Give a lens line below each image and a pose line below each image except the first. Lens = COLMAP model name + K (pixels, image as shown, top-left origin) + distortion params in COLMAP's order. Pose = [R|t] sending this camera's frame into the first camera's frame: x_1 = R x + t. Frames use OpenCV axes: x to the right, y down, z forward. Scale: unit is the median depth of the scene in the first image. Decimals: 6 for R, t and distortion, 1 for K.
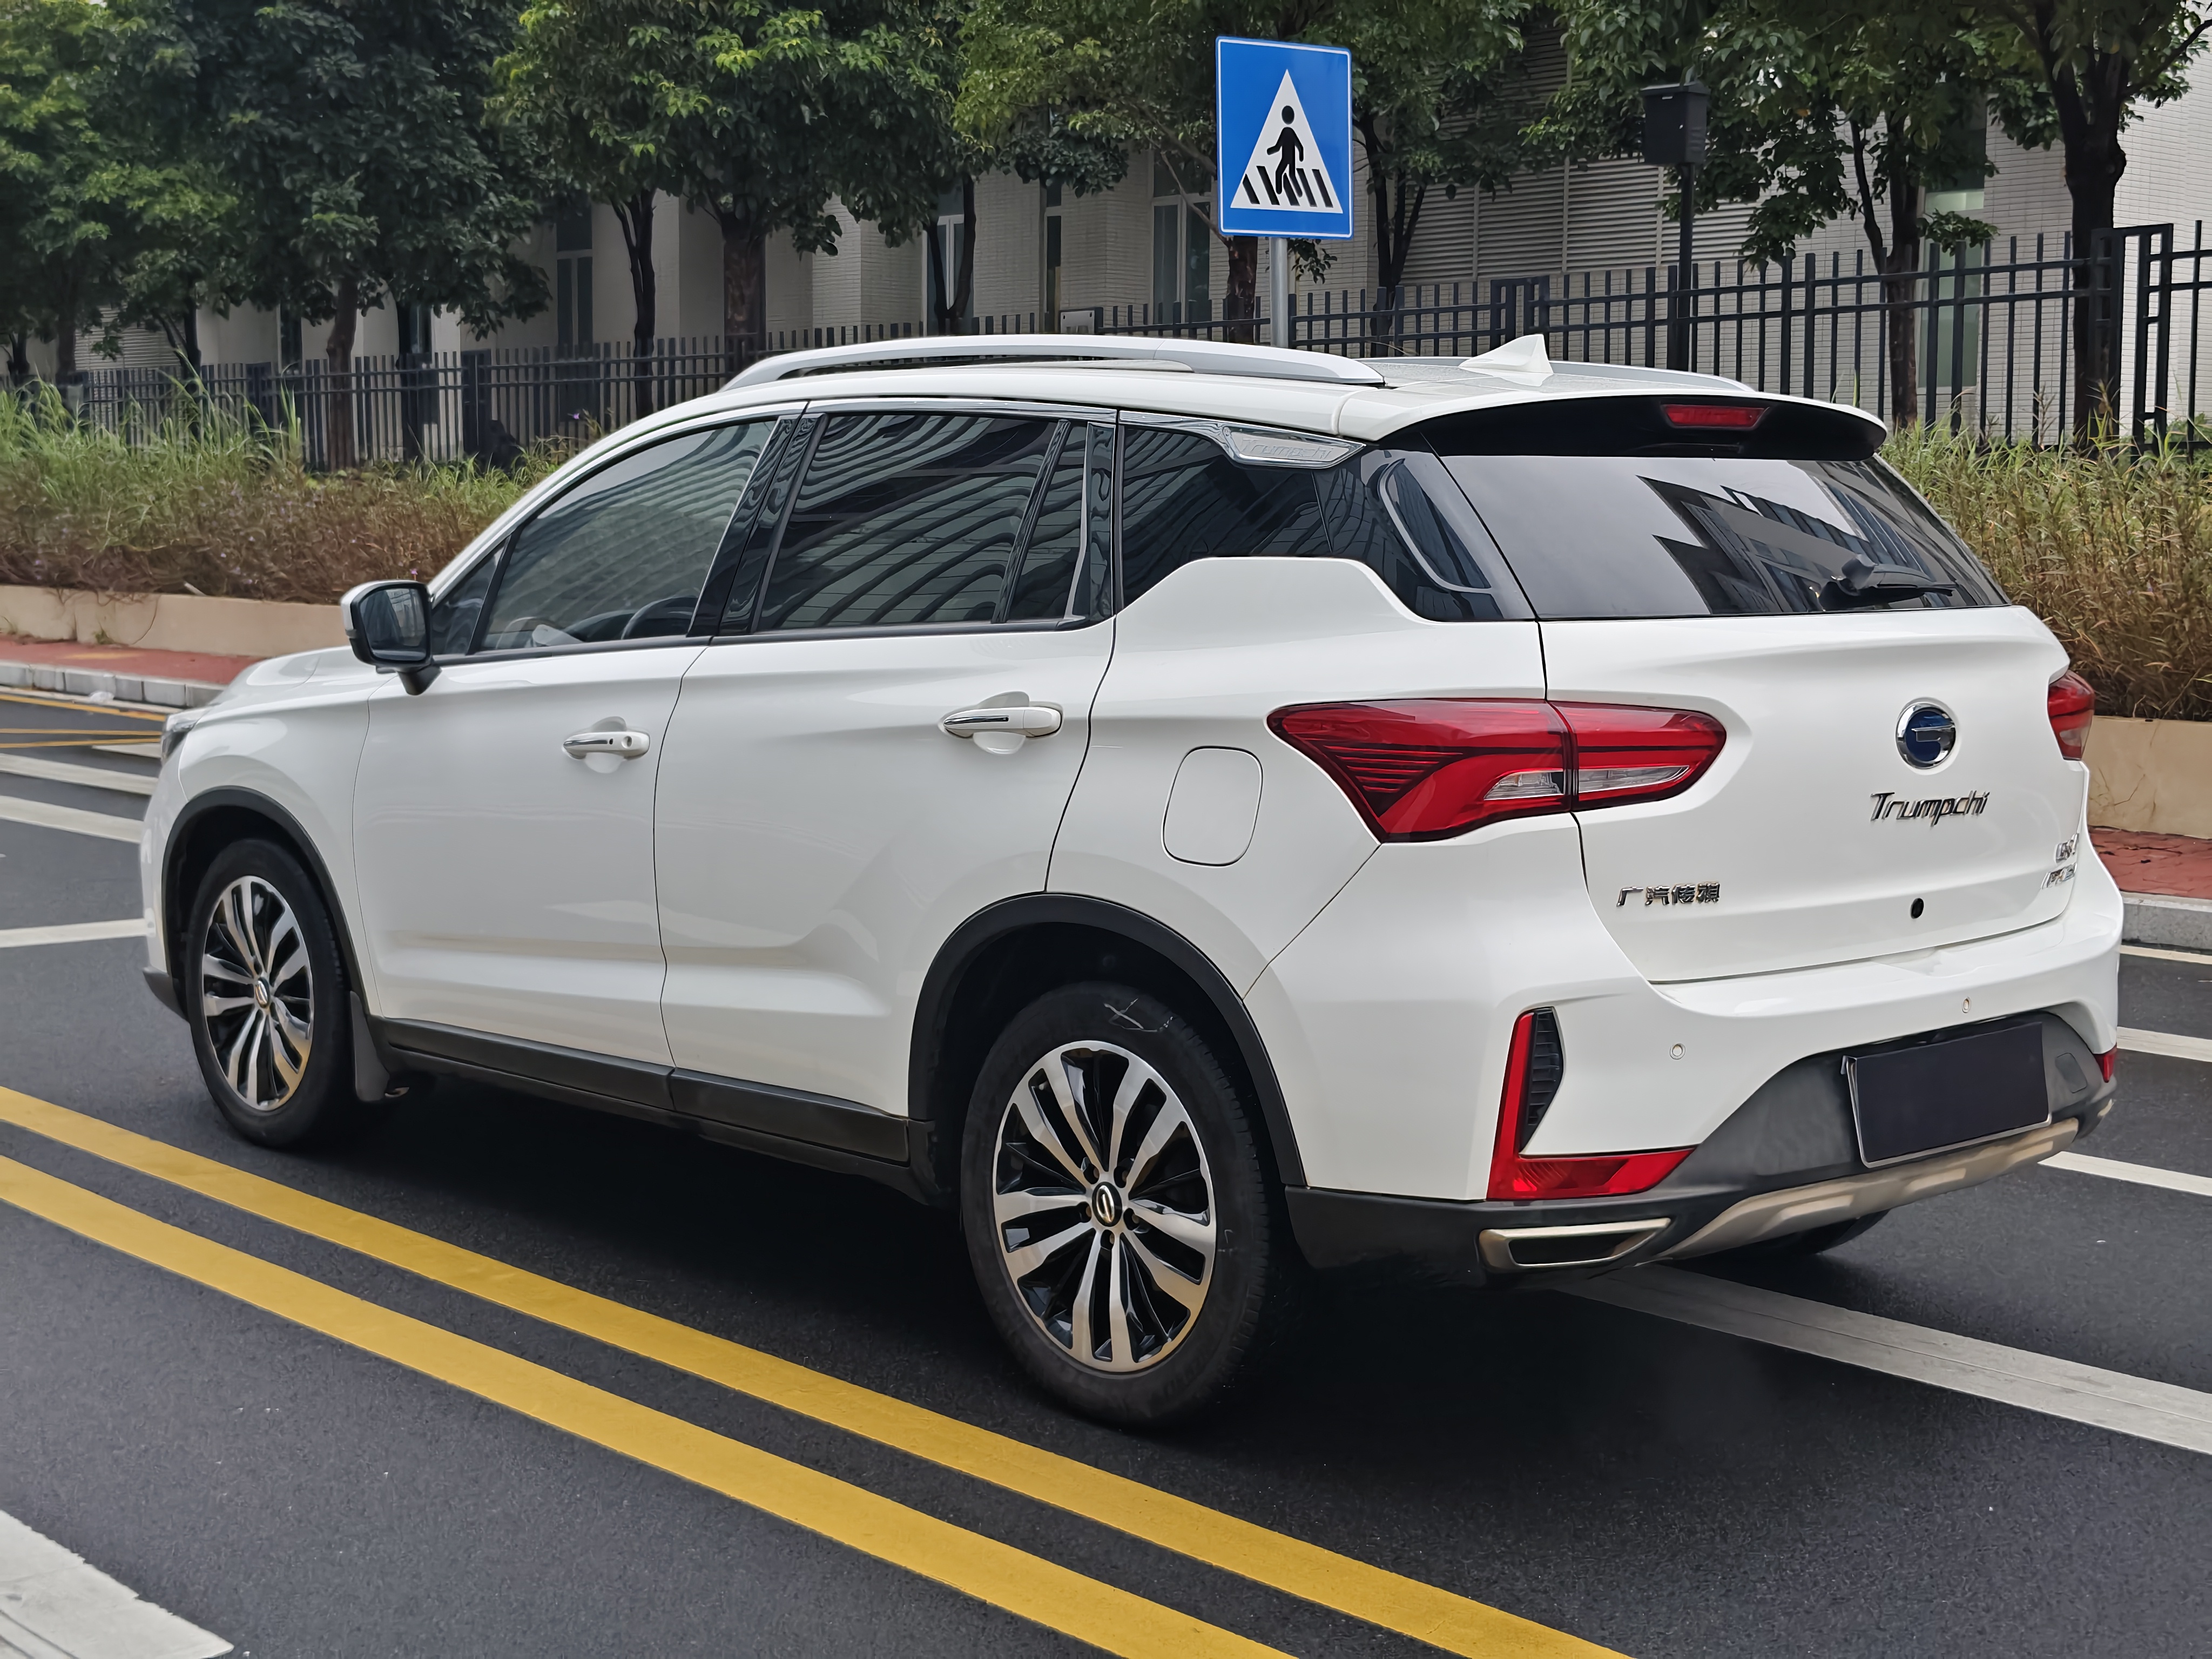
lens RADIAL K [[2980.7, 0, 1117.2], [0, 2980.7, 816.4], [0, 0, 1]] dist [0.057274, -0.051257]
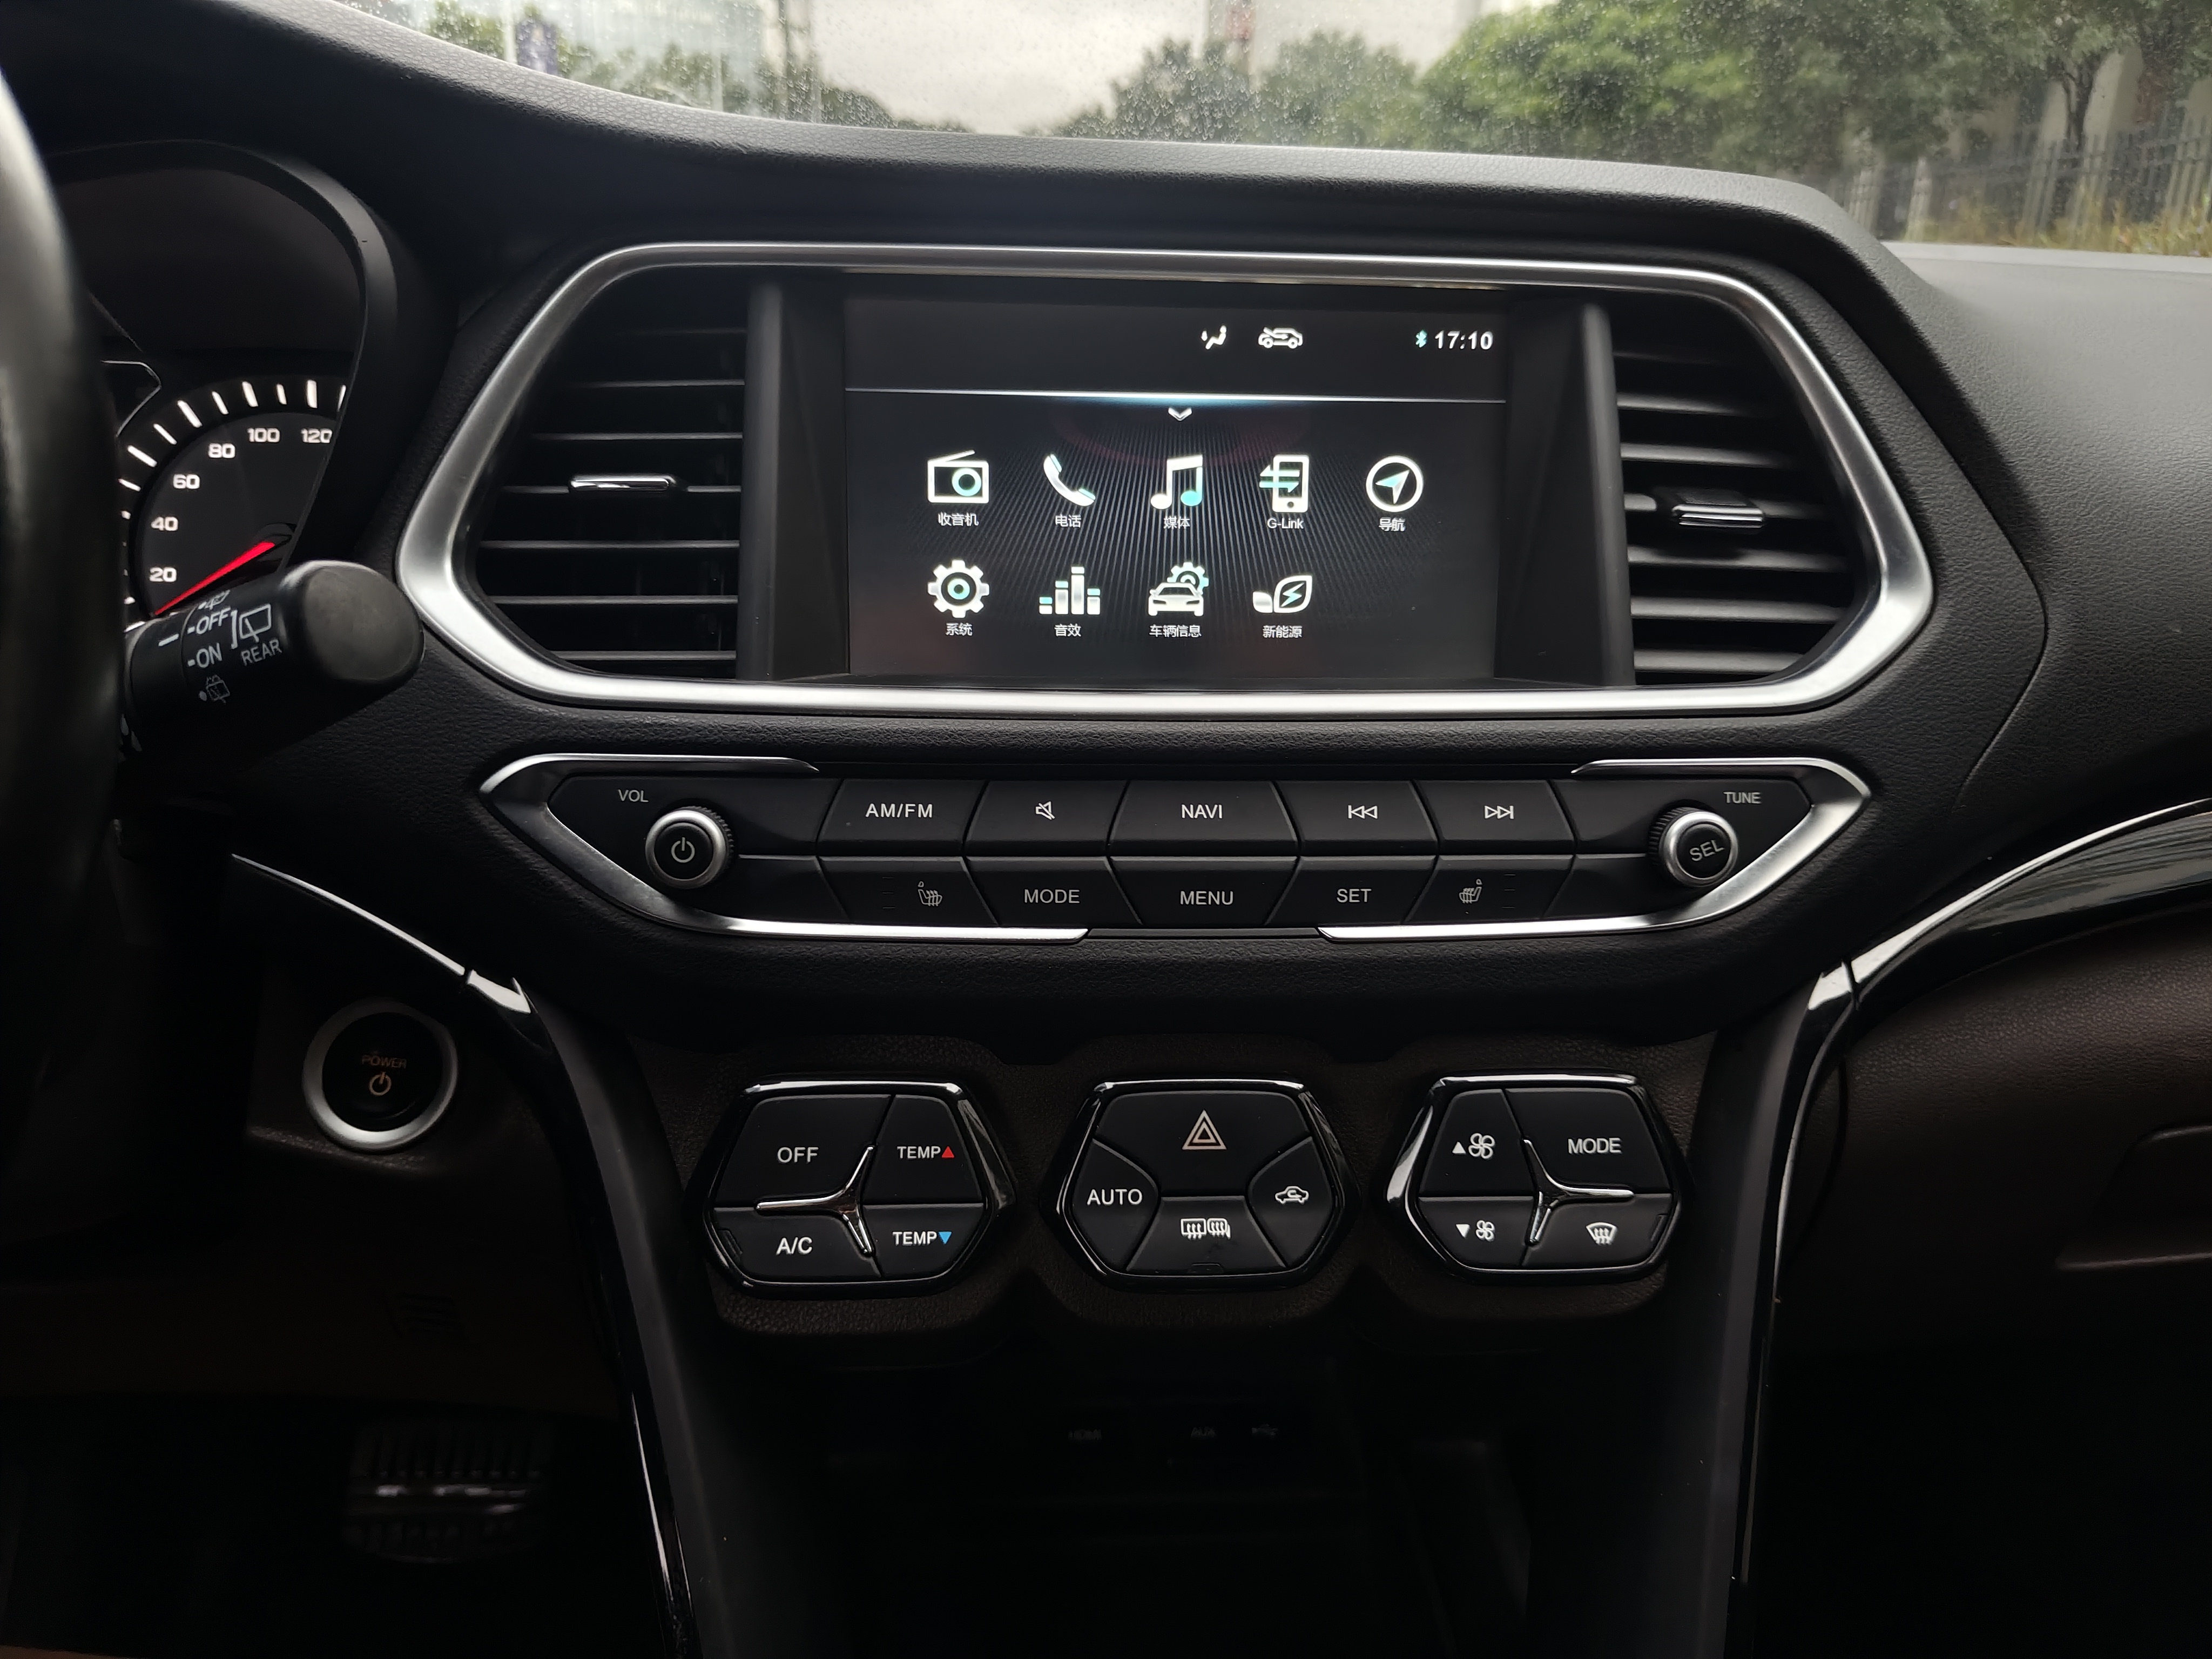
lens RADIAL K [[1548.5, 0, 1111.7], [0, 1548.5, 823.3], [0, 0, 1]] dist [0.067137, -0.091832]
pose [[0.775216, 0.214701, -0.594091, -0.016685], [-0.087032, 0.967801, 0.236192, -0.013614], [0.625673, -0.131395, 0.768940, 0.243995]]
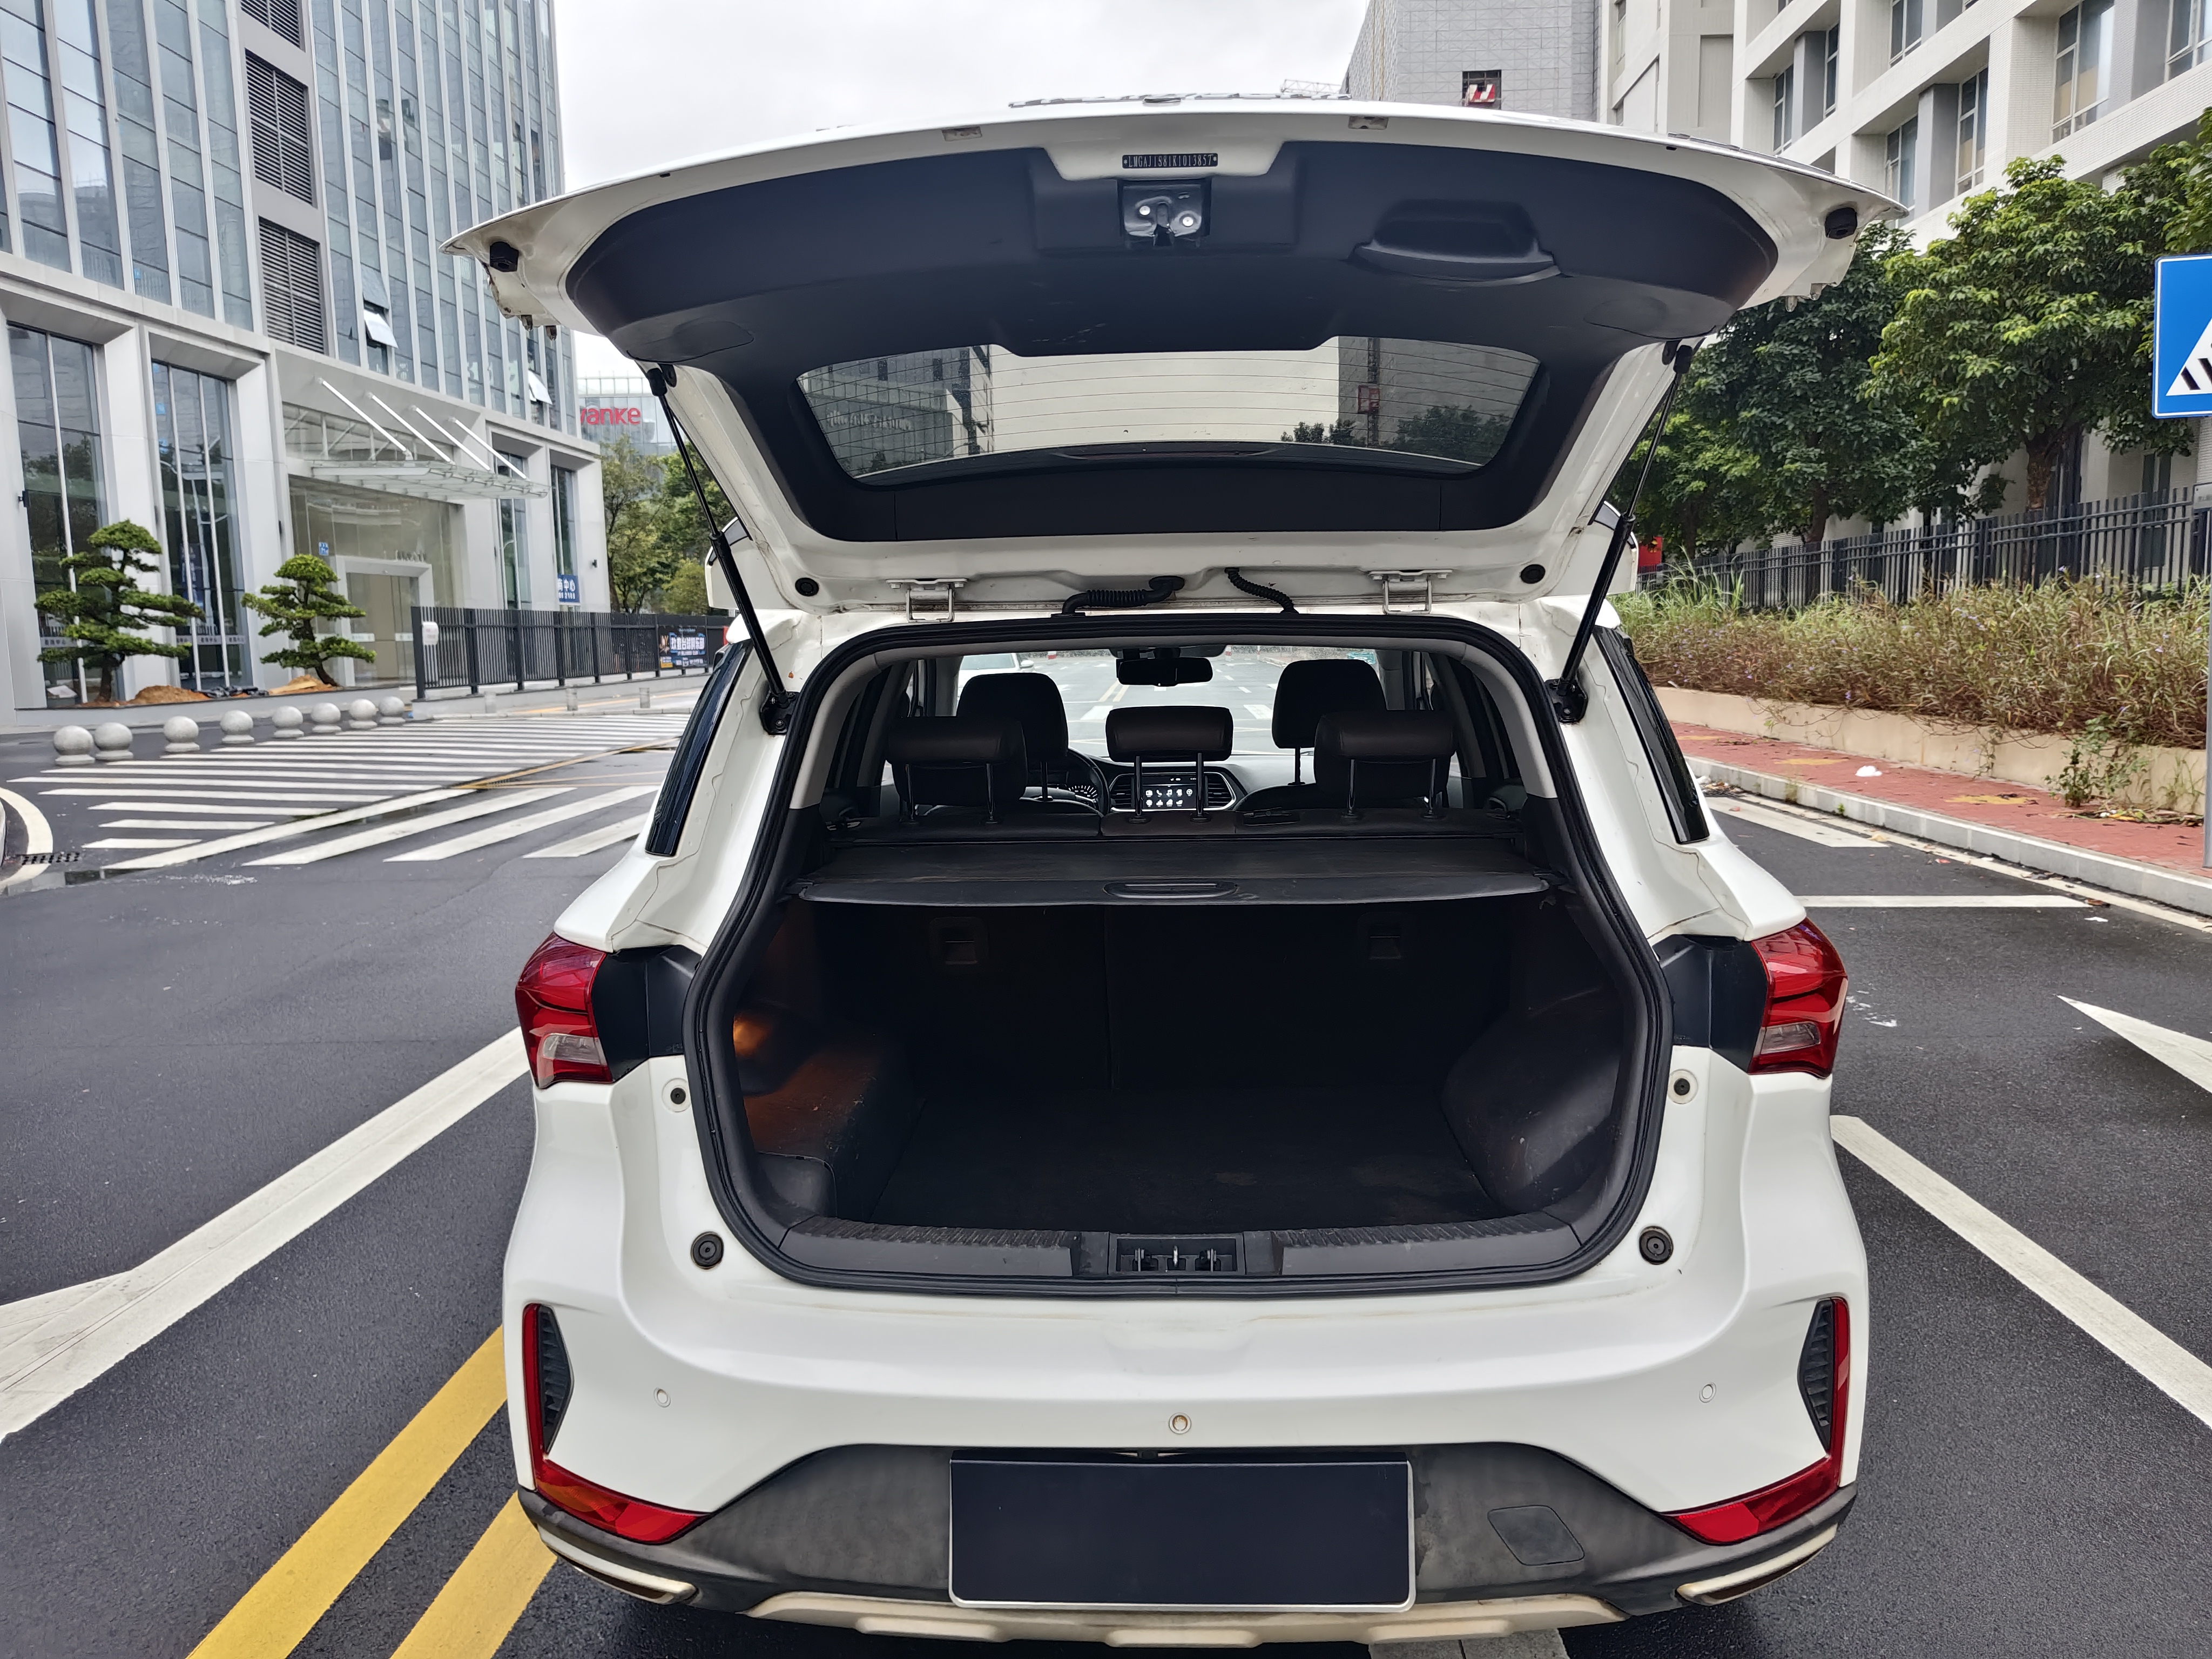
lens RADIAL K [[1503.2, 0, 1127.6], [0, 1503.2, 839.9], [0, 0, 1]] dist [0.037211, -0.056526]
pose [[0.715694, 0.073637, -0.694521, 0.091308], [-0.049292, 0.997272, 0.054943, -0.017096], [0.696673, -0.005088, 0.717371, 0.129431]]
